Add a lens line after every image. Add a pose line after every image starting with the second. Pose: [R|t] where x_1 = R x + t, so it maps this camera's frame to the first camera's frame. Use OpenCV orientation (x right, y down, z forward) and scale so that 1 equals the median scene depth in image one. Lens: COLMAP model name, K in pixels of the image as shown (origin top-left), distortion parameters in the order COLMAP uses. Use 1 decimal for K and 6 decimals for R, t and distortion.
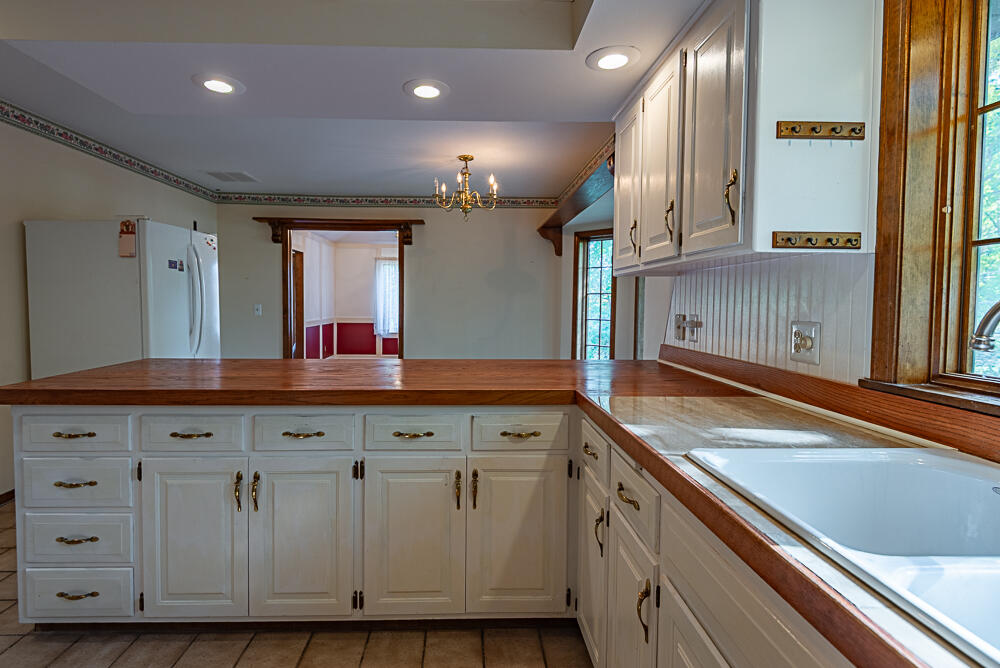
lens RADIAL K [[471.6, 0, 486.7], [0, 471.6, 319.9], [0, 0, 1]] dist [0.003172, -0.000920]
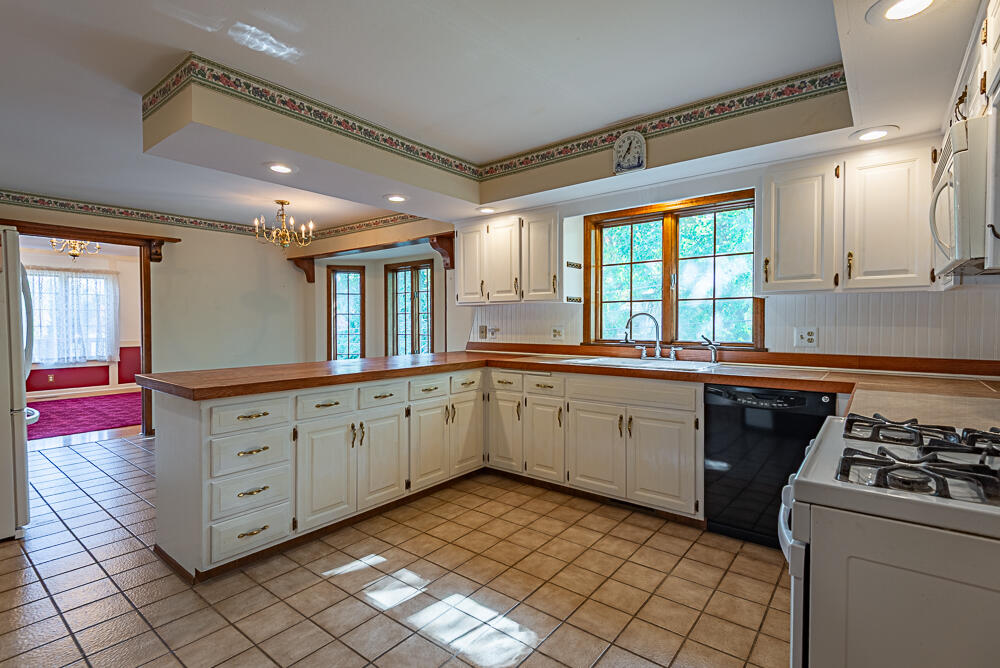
lens RADIAL K [[471.6, 0, 498.8], [0, 471.6, 330.7], [0, 0, 1]] dist [0.003172, -0.000920]
pose [[0.646831, -0.023250, 0.762279, -1.426031], [0.036533, 0.999332, -0.000519, 0.016756], [-0.761758, 0.028184, 0.647249, -0.460728]]
